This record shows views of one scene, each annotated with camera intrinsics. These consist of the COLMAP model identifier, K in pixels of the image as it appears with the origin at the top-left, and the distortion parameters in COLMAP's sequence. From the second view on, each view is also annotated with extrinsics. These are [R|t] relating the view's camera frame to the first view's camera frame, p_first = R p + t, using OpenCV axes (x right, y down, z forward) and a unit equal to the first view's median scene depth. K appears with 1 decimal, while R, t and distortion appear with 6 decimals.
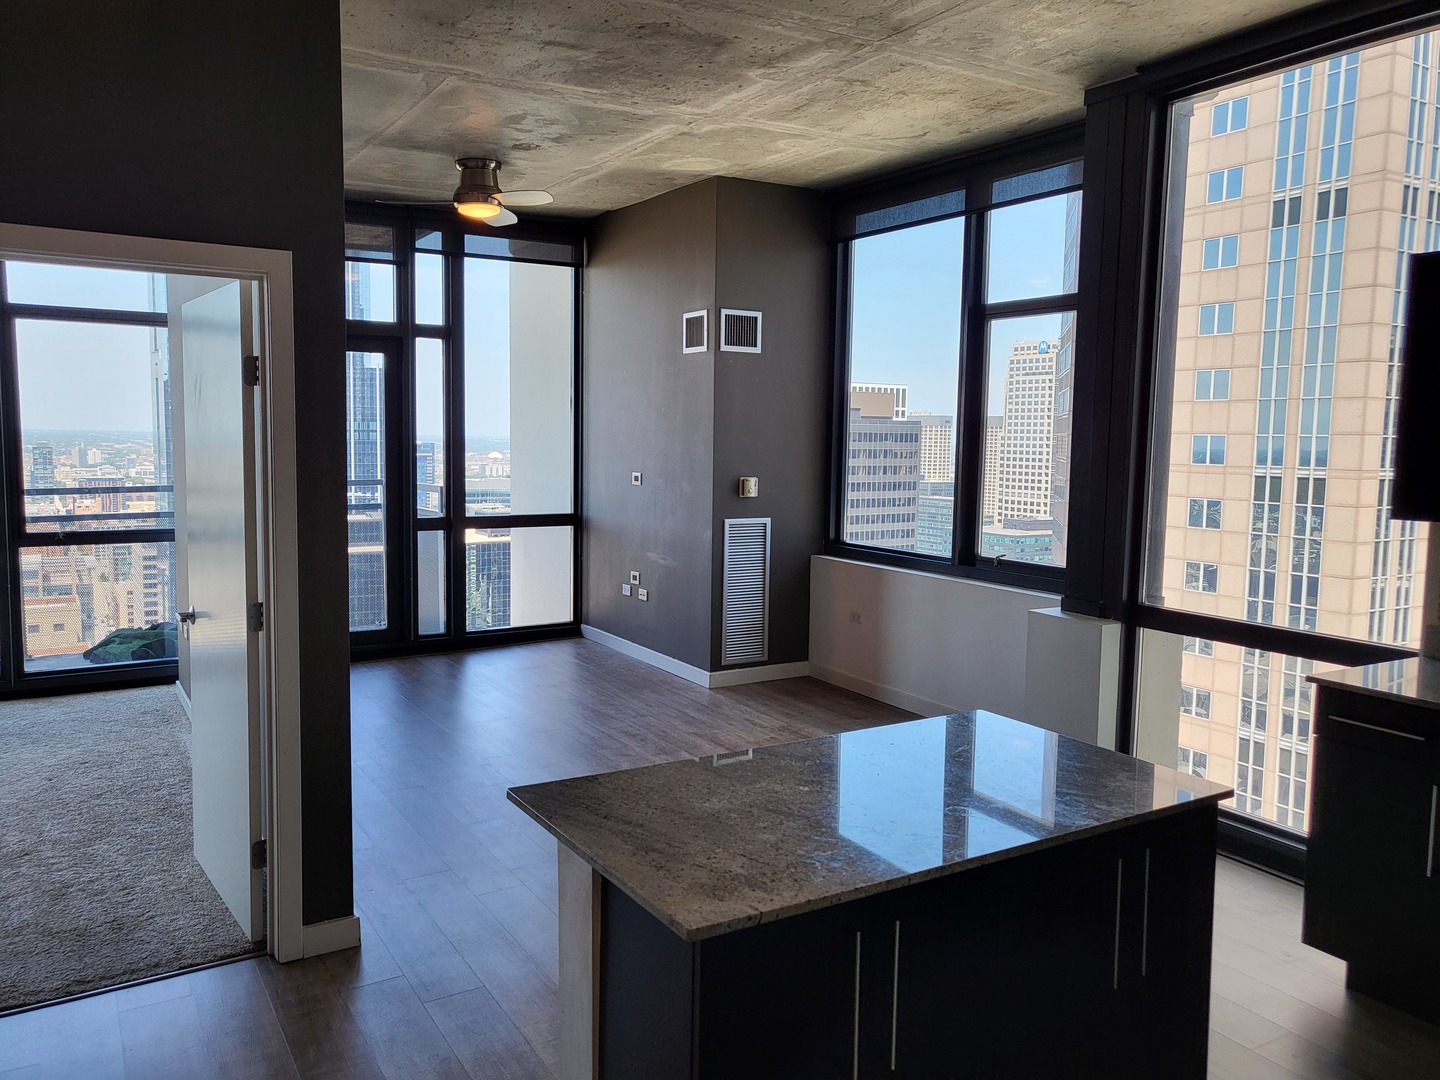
lens RADIAL K [[1094.9, 0, 694.7], [0, 1094.9, 537.5], [0, 0, 1]] dist [0.001979, 0.057483]
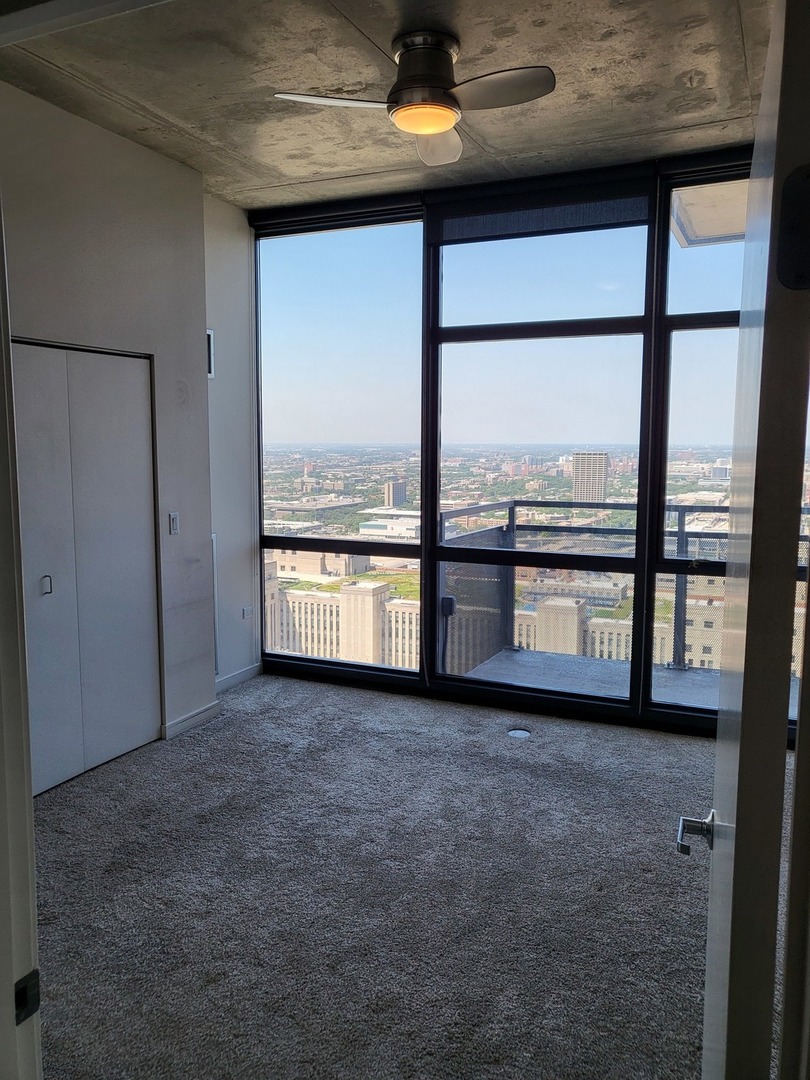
lens RADIAL K [[820.3, 0, 405.0], [0, 820.3, 540.0], [0, 0, 1]] dist [0.000432, 0.051014]
pose [[0.563193, 0.086382, -0.821798, -0.147368], [-0.072133, 0.995864, 0.055244, -0.042340], [0.823171, 0.028165, 0.567094, 0.407722]]
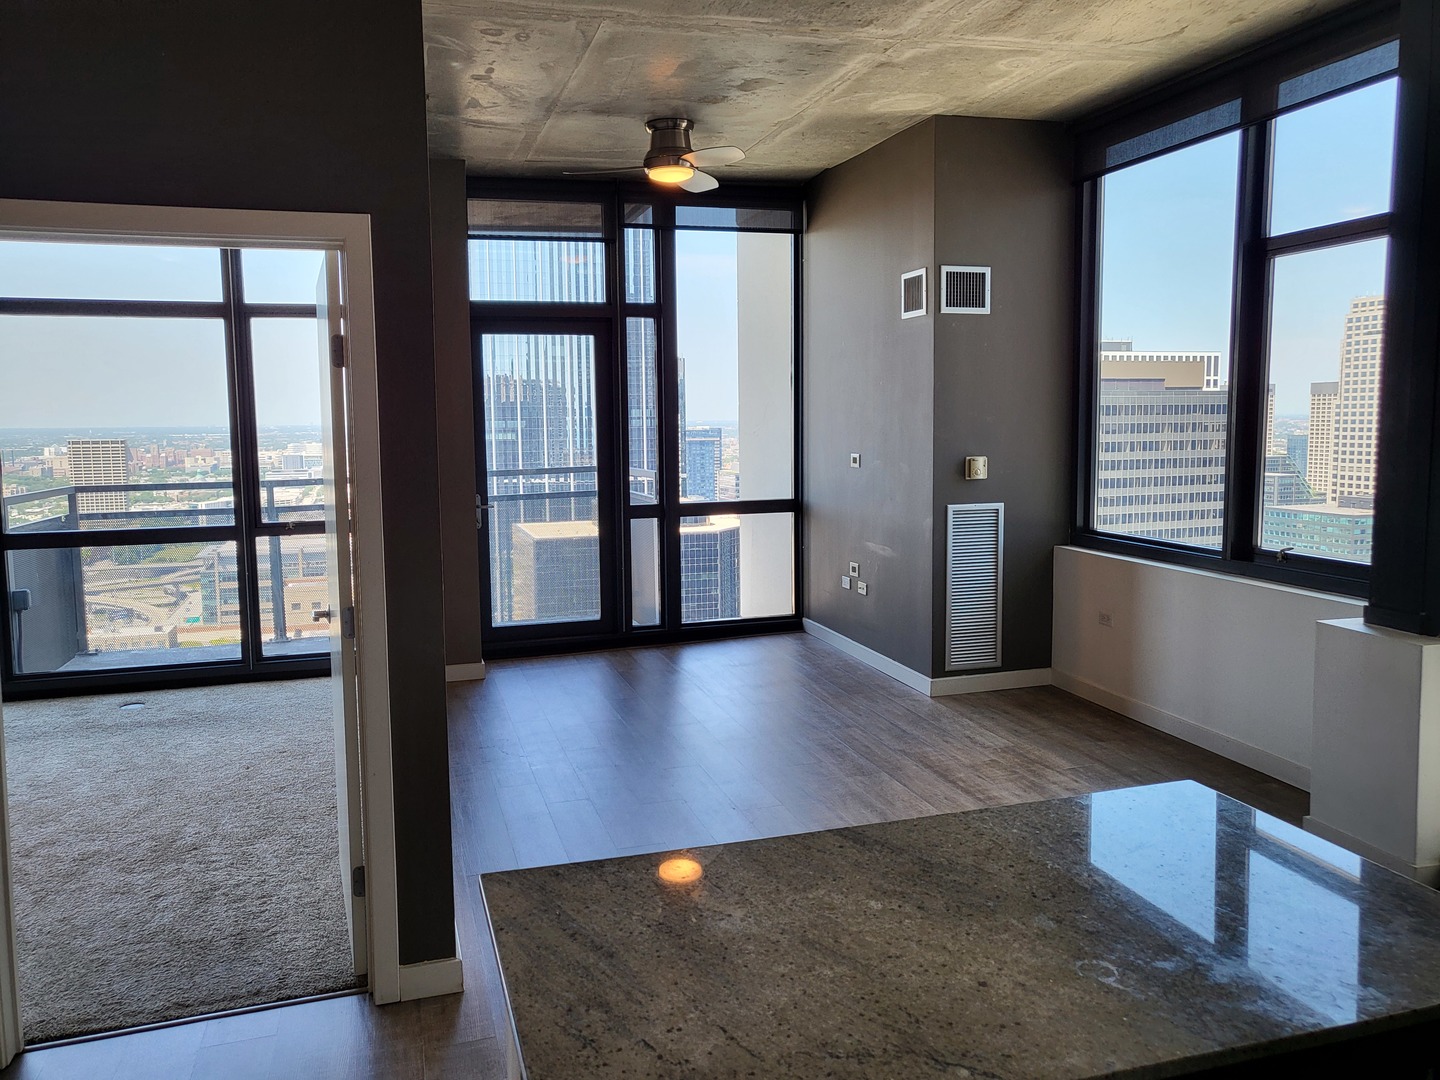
lens RADIAL K [[1097.5, 0, 704.4], [0, 1097.5, 523.7], [0, 0, 1]] dist [-0.032176, 0.111125]
pose [[0.969101, -0.002786, -0.246648, 0.054813], [0.003822, 0.999986, 0.003722, -0.005609], [0.246634, -0.004549, 0.969098, 0.098310]]
